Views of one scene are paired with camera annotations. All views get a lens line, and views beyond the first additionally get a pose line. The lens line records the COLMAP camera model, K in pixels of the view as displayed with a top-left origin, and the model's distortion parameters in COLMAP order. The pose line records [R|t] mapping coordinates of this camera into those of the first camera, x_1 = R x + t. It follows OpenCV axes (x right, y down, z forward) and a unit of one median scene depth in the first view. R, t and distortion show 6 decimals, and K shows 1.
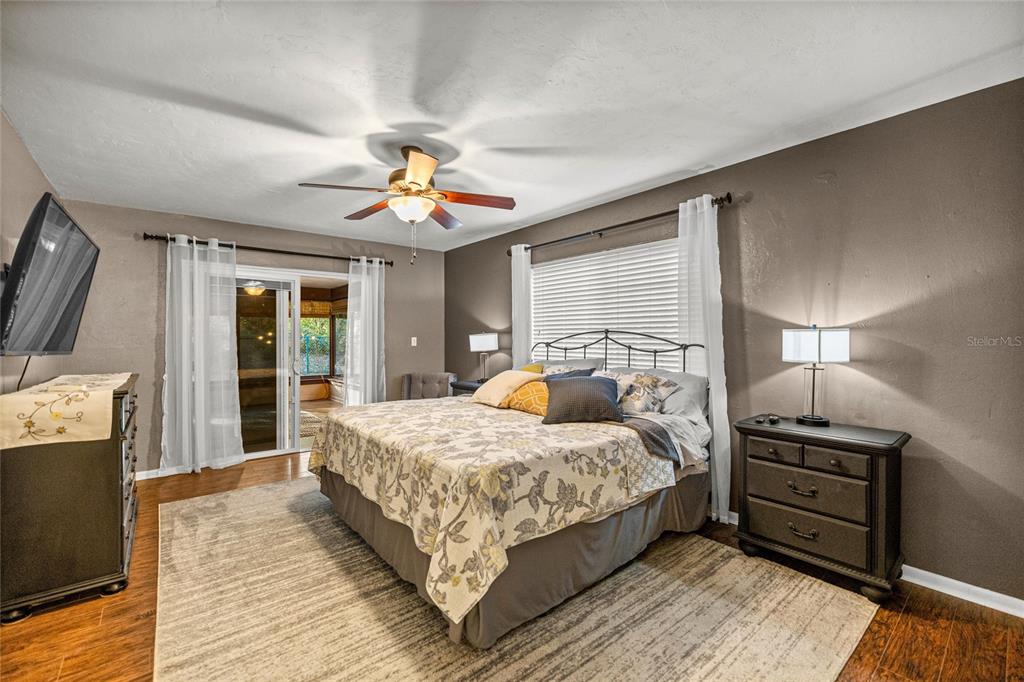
lens RADIAL K [[431.9, 0, 513.1], [0, 431.9, 340.3], [0, 0, 1]] dist [-0.000577, -0.000398]
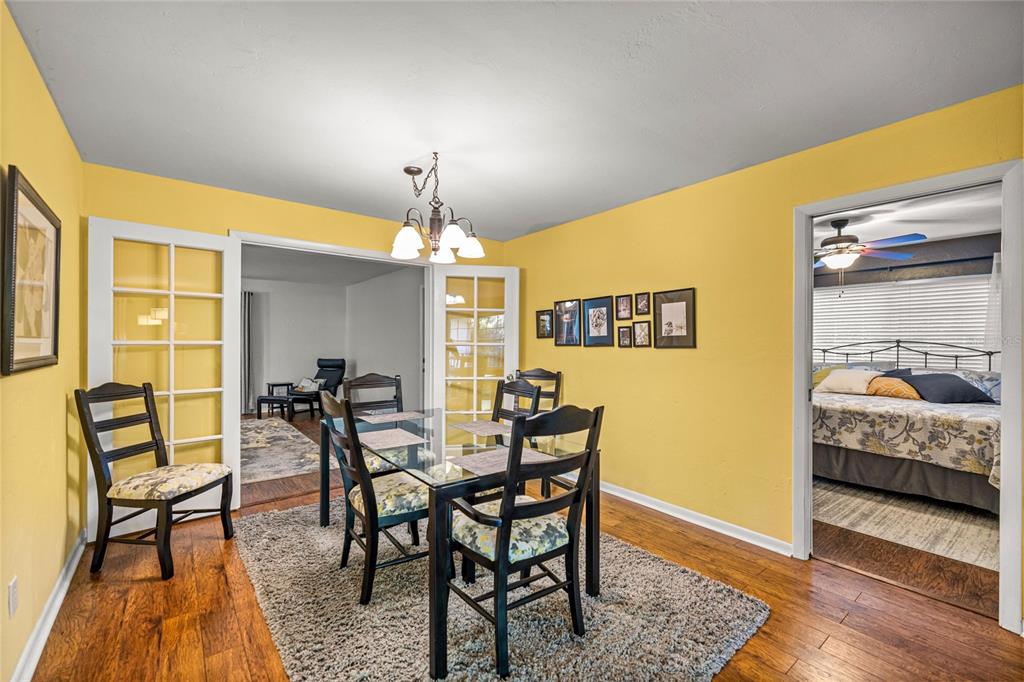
lens RADIAL K [[431.9, 0, 511.5], [0, 431.9, 345.8], [0, 0, 1]] dist [-0.000577, -0.000398]
pose [[0.999406, 0.006436, -0.033856, -1.105528], [-0.006337, 0.999975, 0.003041, -0.003948], [0.033875, -0.002825, 0.999422, -0.451742]]
